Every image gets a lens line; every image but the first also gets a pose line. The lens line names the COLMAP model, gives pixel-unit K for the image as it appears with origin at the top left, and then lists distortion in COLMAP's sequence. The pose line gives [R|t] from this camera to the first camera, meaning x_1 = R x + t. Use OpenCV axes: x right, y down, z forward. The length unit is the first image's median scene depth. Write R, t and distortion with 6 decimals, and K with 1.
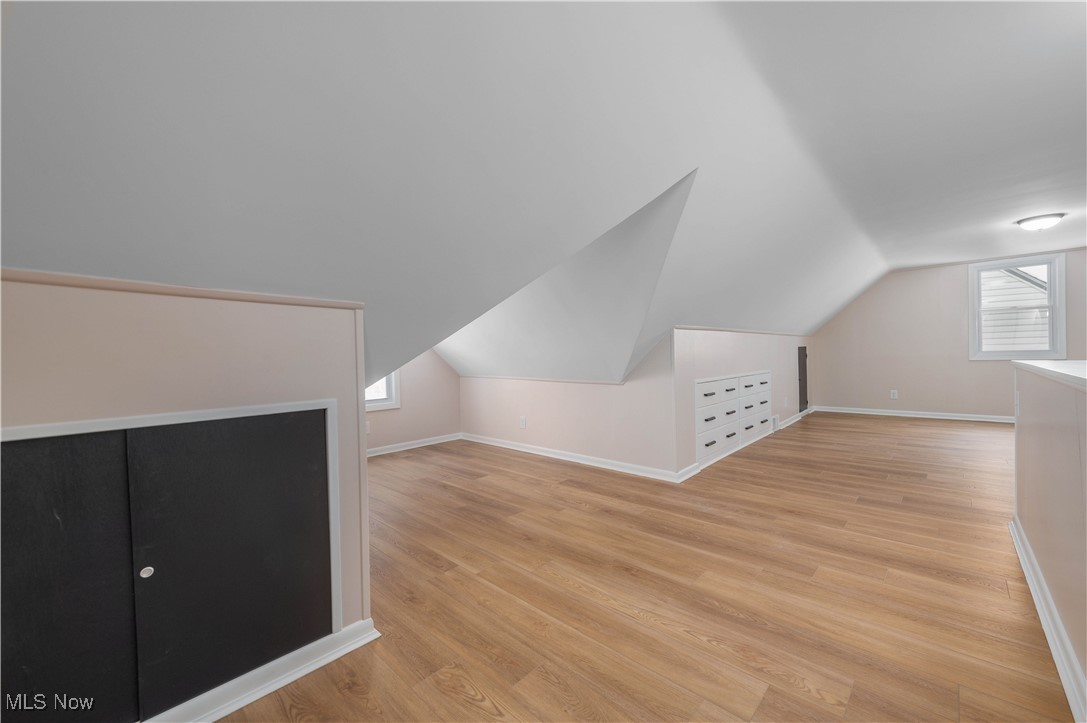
lens RADIAL K [[429.8, 0, 567.6], [0, 429.8, 356.8], [0, 0, 1]] dist [0.010935, -0.003582]
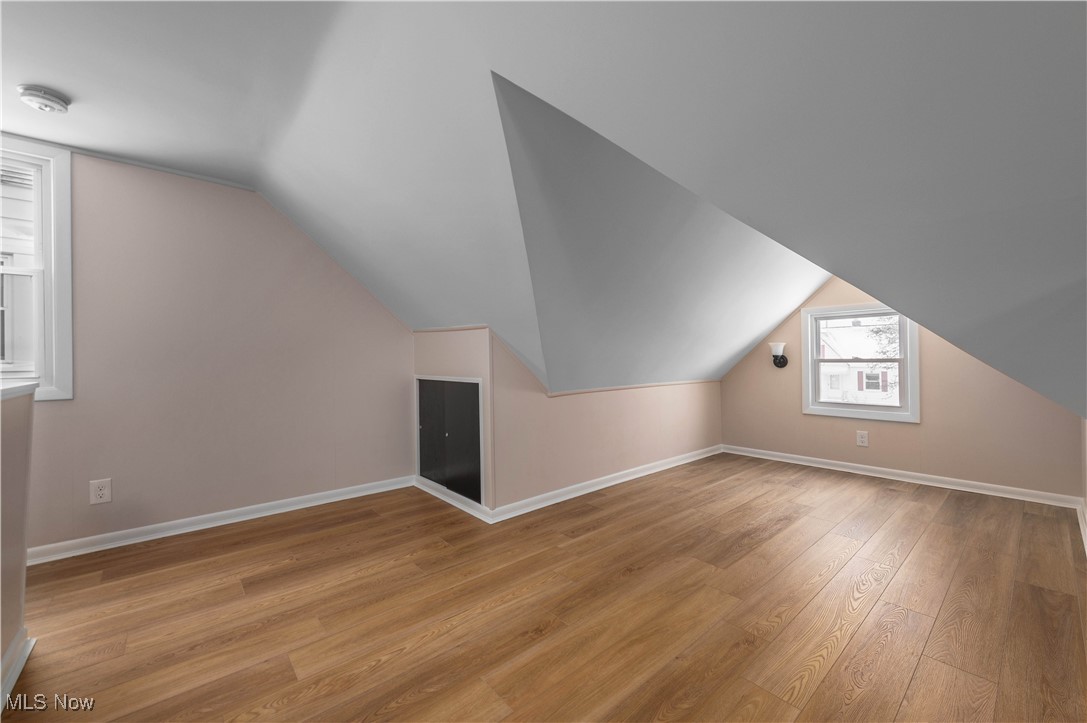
lens RADIAL K [[429.8, 0, 547.8], [0, 429.8, 358.4], [0, 0, 1]] dist [0.010935, -0.003582]
pose [[-0.128539, 0.027018, -0.991336, 0.914626], [0.007195, 0.999628, 0.026311, -0.024897], [0.991678, -0.003751, -0.128685, 1.131062]]
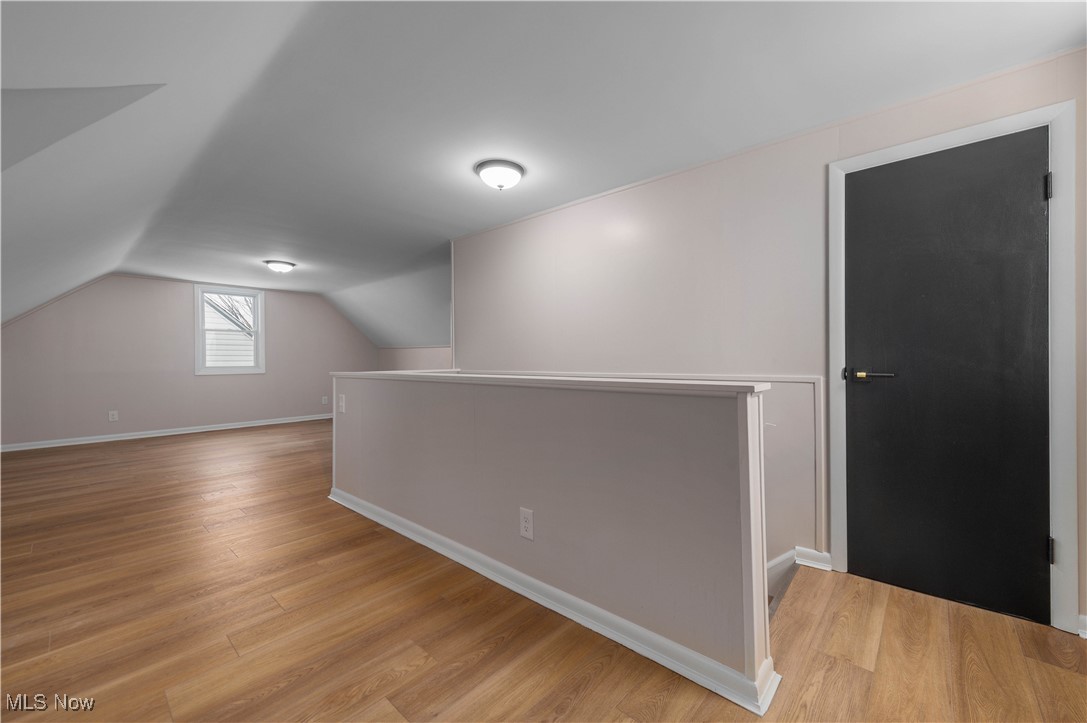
lens RADIAL K [[429.8, 0, 545.6], [0, 429.8, 362.7], [0, 0, 1]] dist [0.010935, -0.003582]
pose [[0.000377, 0.014277, 0.999898, -0.349586], [0.012245, 0.999823, -0.014280, 0.007384], [-0.999925, 0.012249, 0.000202, 0.408000]]
